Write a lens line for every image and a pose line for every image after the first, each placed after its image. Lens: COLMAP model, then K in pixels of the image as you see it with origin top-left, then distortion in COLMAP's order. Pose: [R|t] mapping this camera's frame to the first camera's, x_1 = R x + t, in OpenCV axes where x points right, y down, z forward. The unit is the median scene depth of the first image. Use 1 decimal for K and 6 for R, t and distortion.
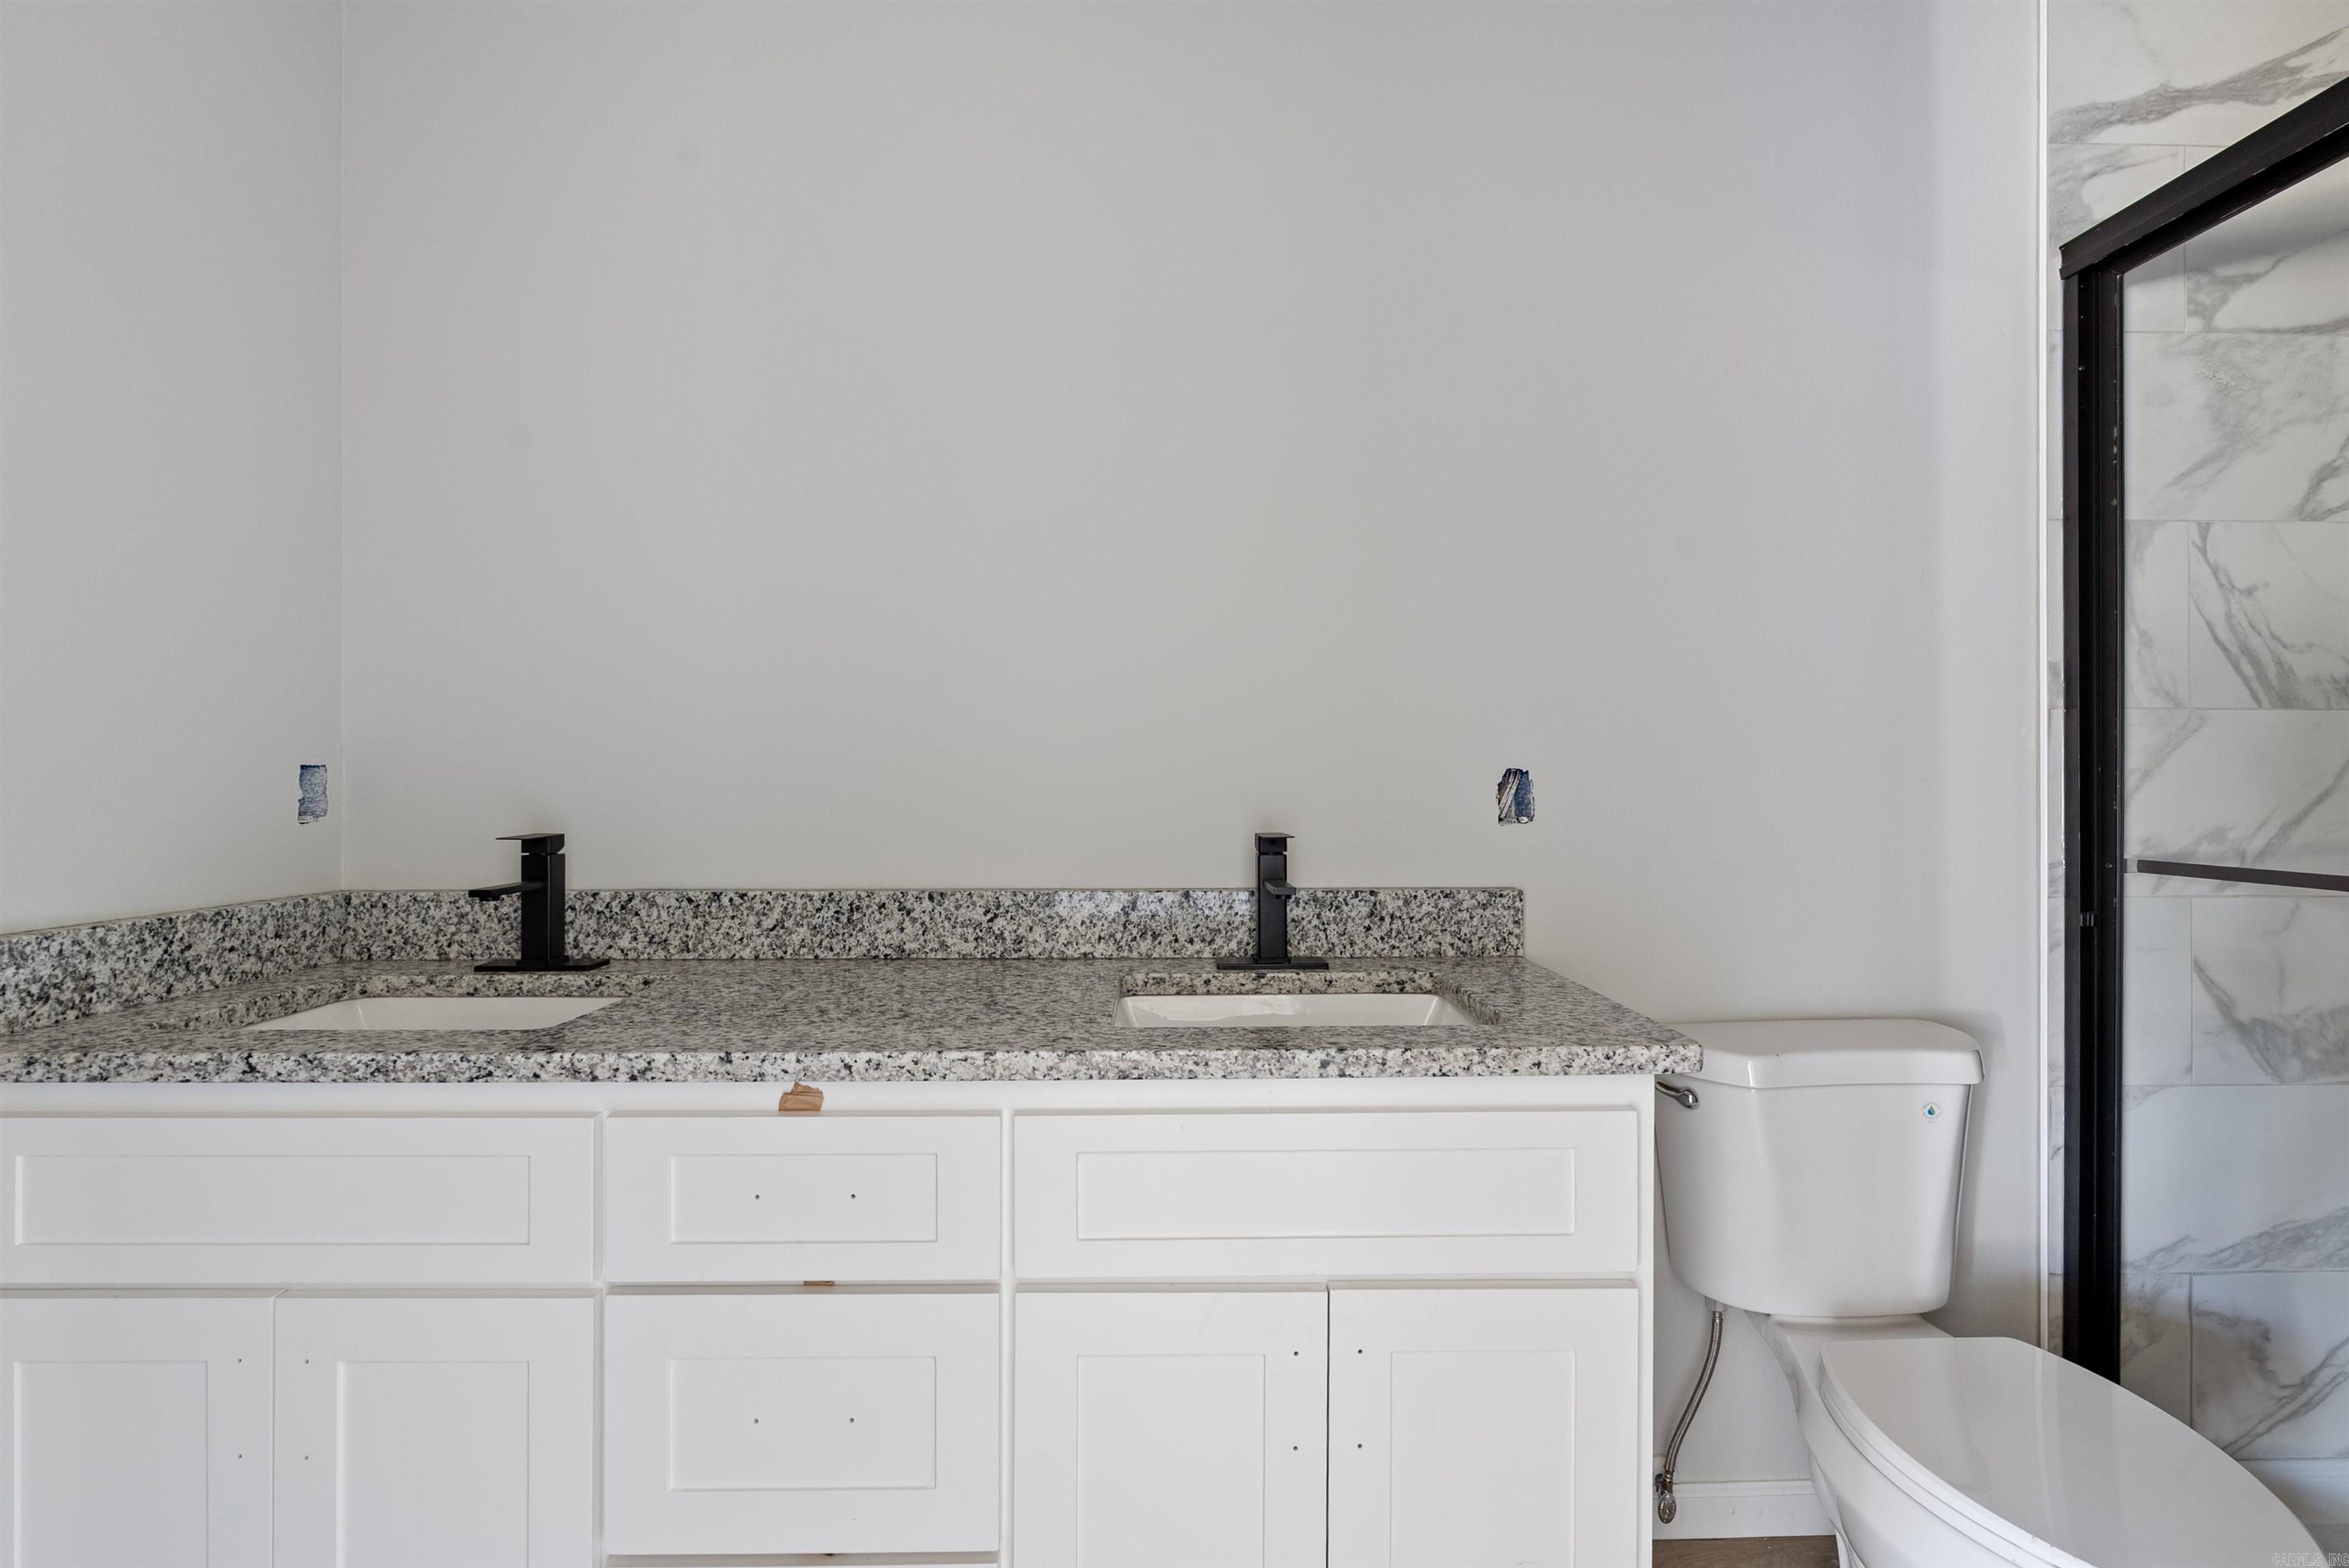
lens RADIAL K [[1046.3, 0, 1177.6], [0, 1046.3, 785.0], [0, 0, 1]] dist [-0.007796, 0.000654]
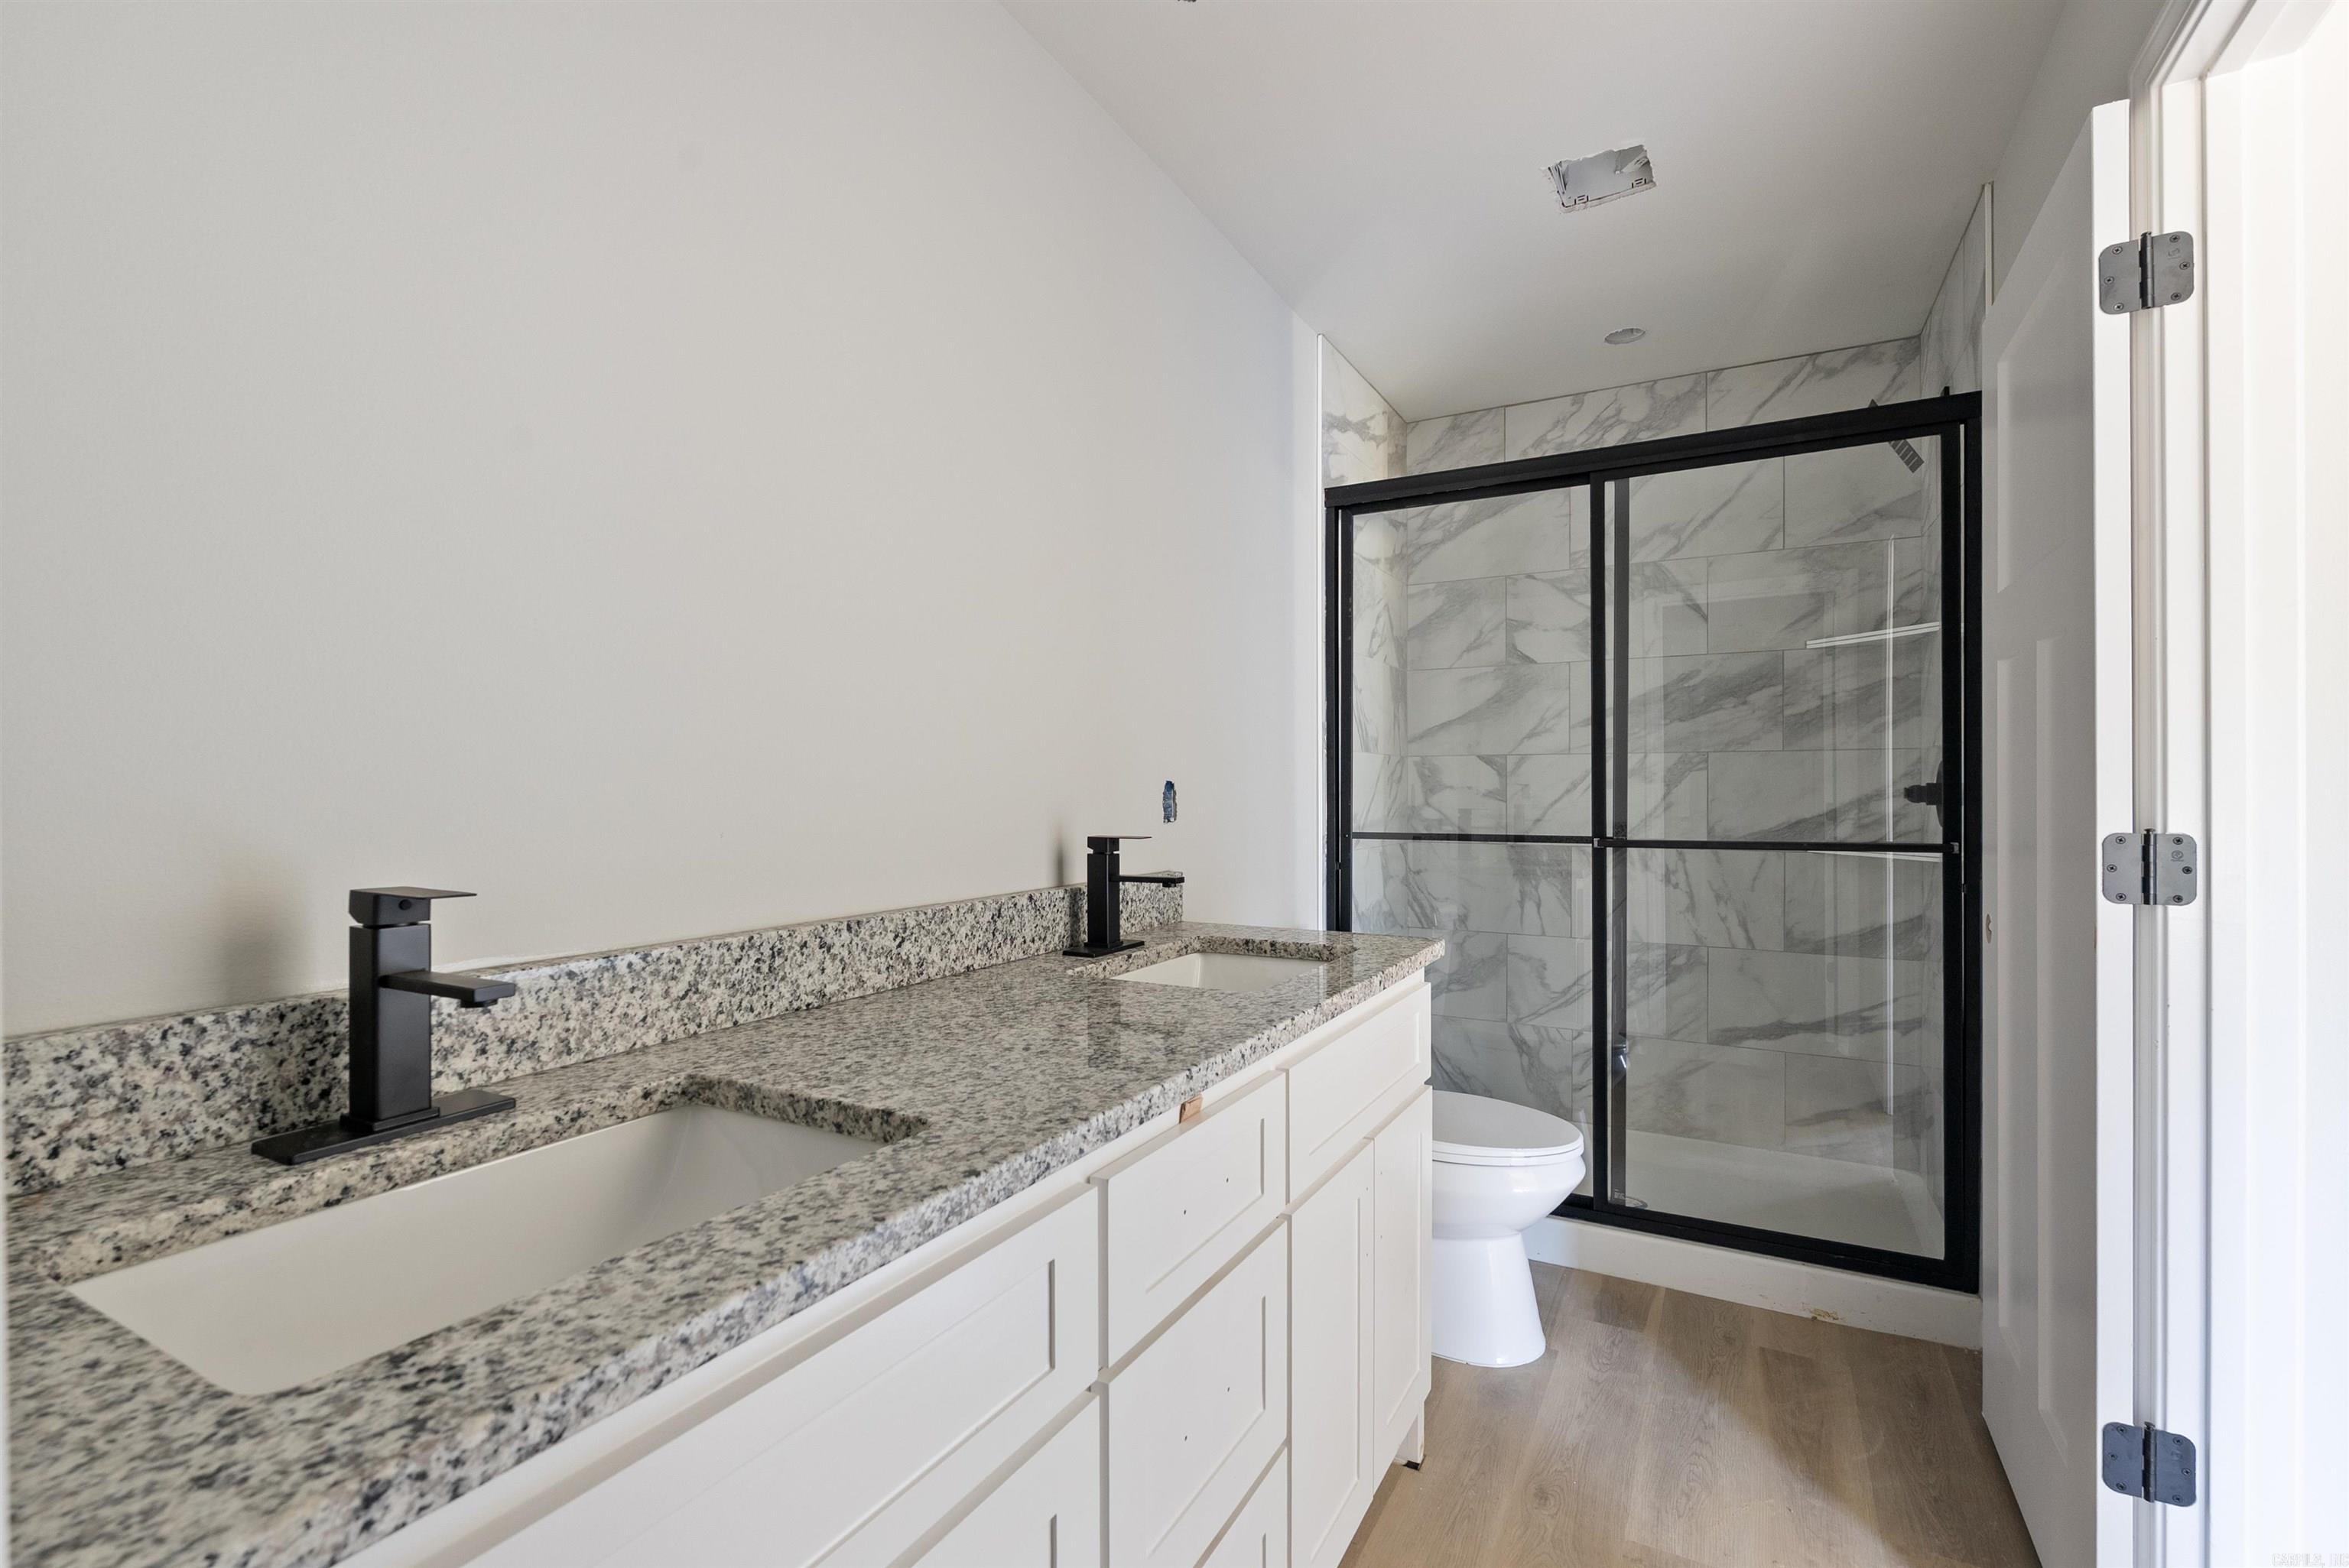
lens RADIAL K [[1046.3, 0, 1182.9], [0, 1046.3, 795.2], [0, 0, 1]] dist [-0.007796, 0.000654]
pose [[0.491921, -0.006311, 0.870617, -0.848707], [0.002882, 0.999980, 0.005620, -0.005147], [-0.870635, -0.000256, 0.491930, 0.342126]]
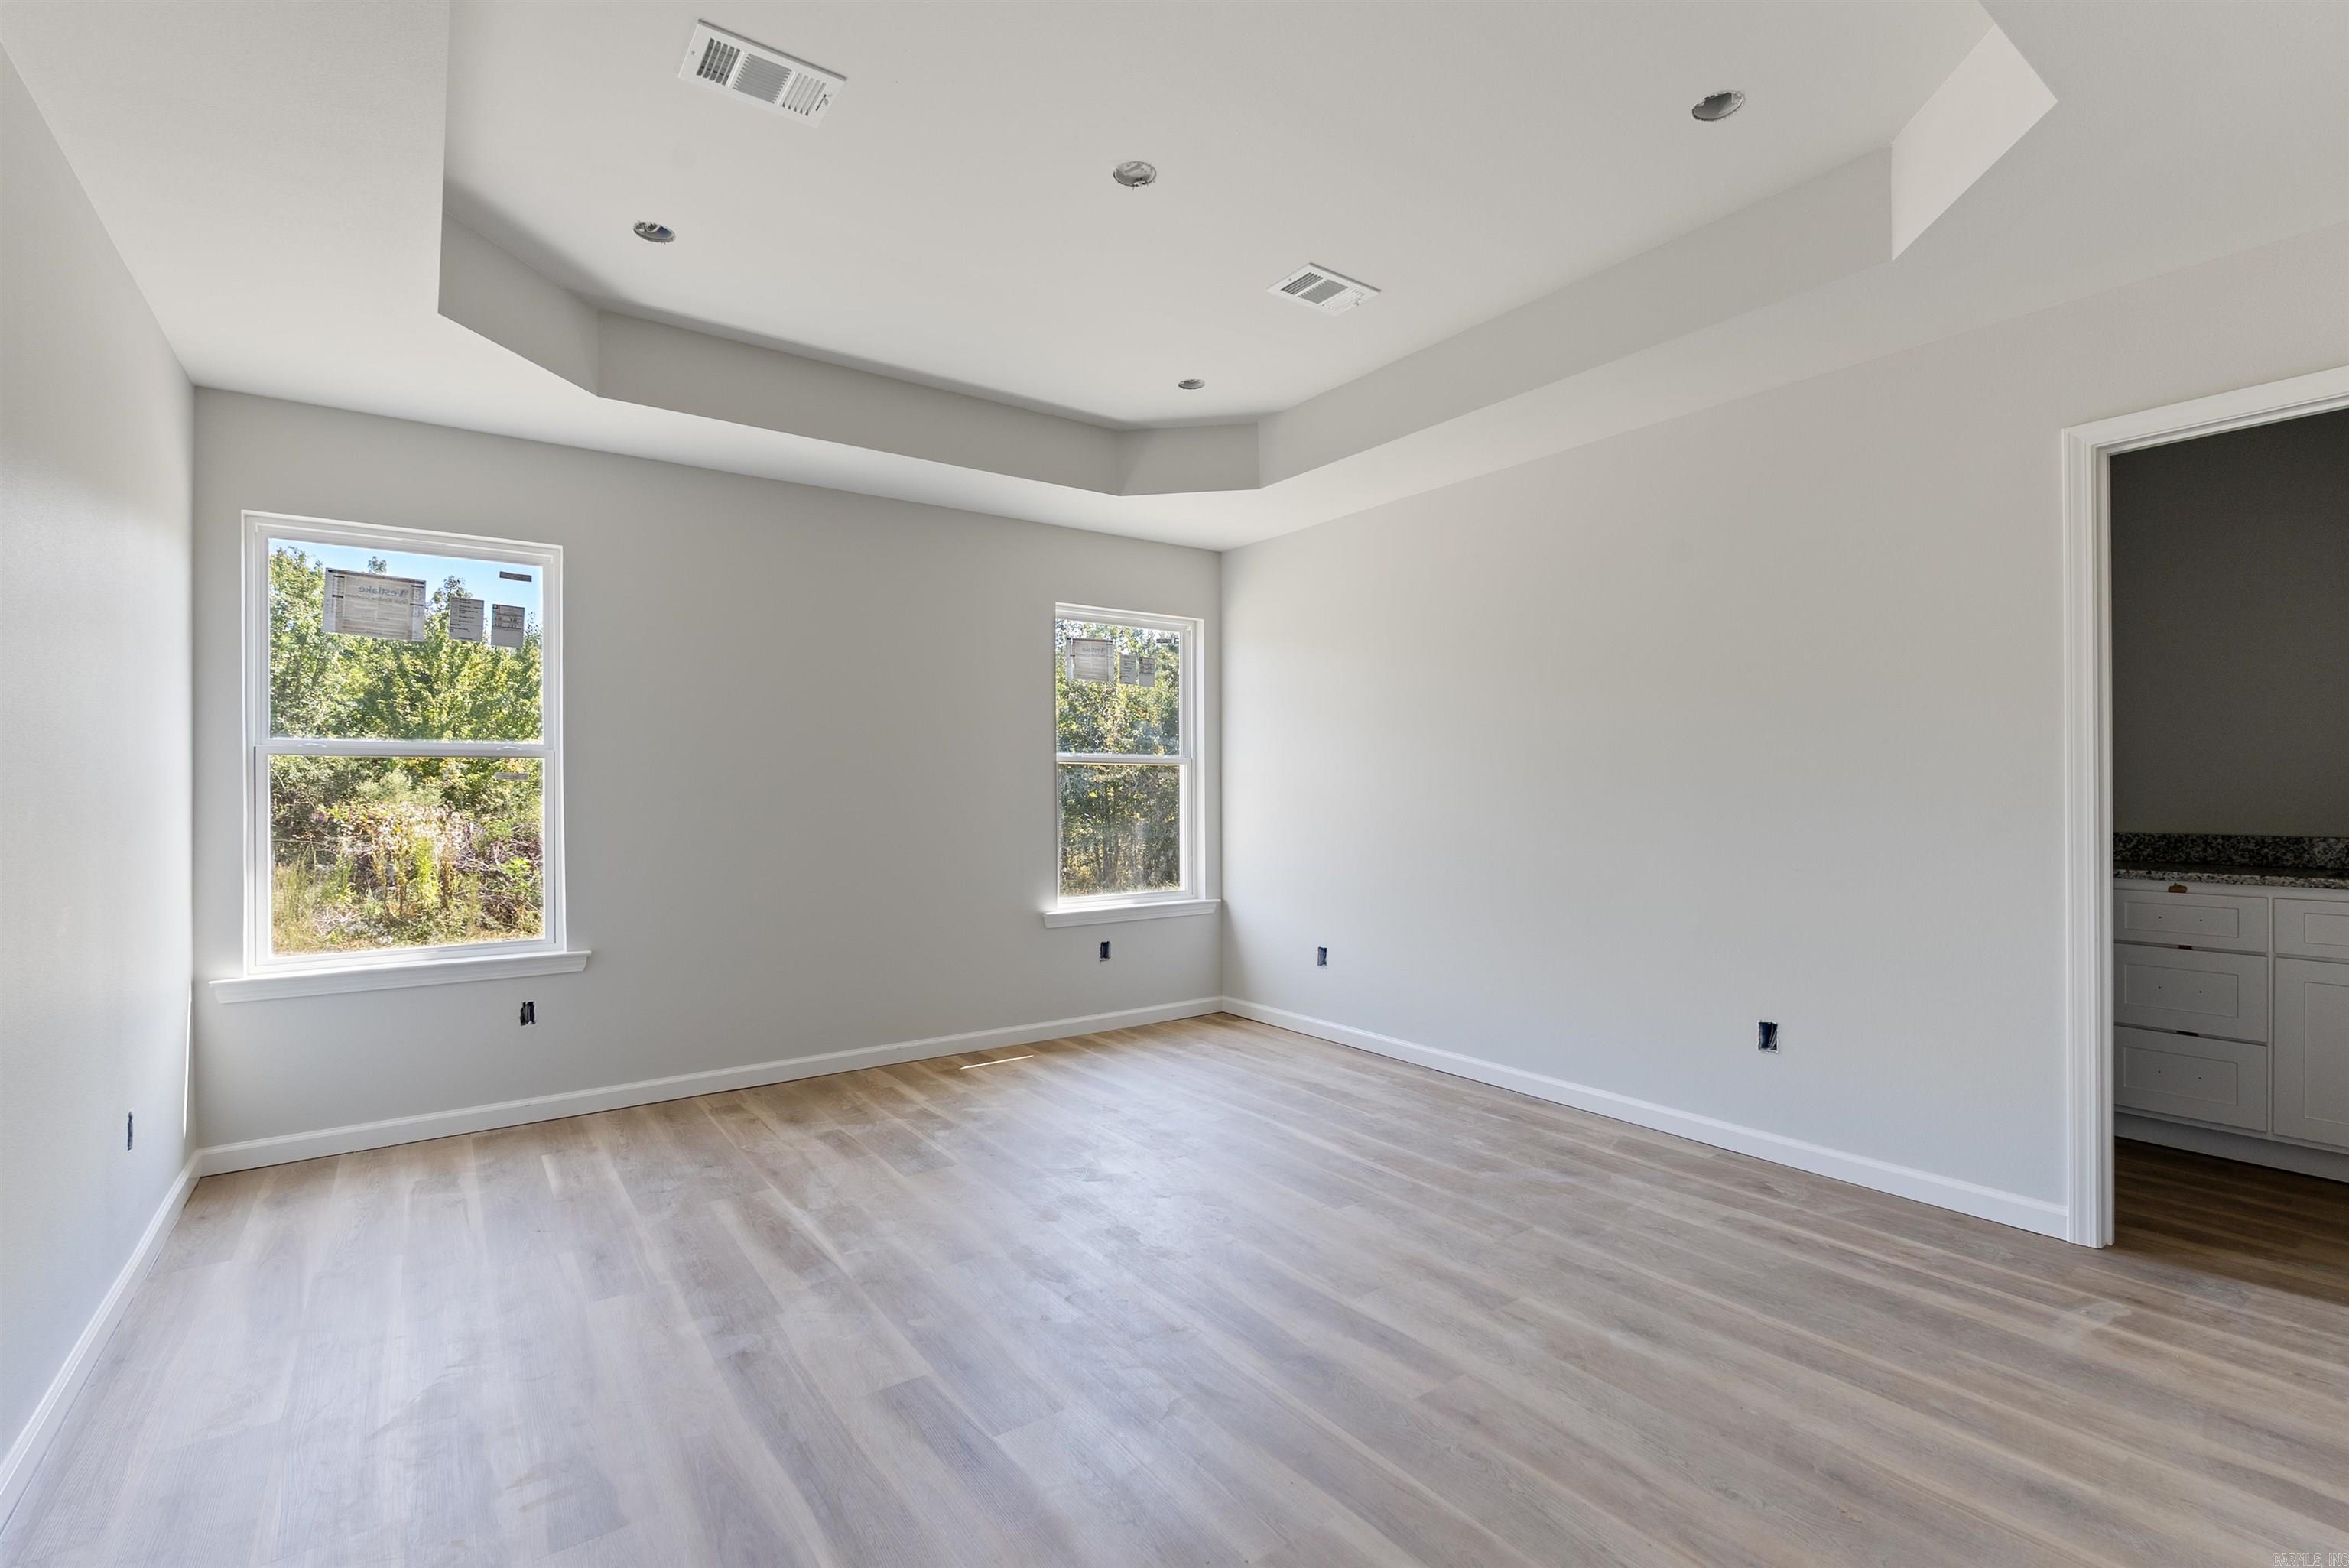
lens RADIAL K [[1046.3, 0, 1171.2], [0, 1046.3, 787.3], [0, 0, 1]] dist [-0.007796, 0.000654]
pose [[0.564096, -0.003039, -0.825704, 0.346718], [-0.002516, 0.999982, -0.005399, 0.014215], [0.825706, 0.005123, 0.564078, -2.203490]]
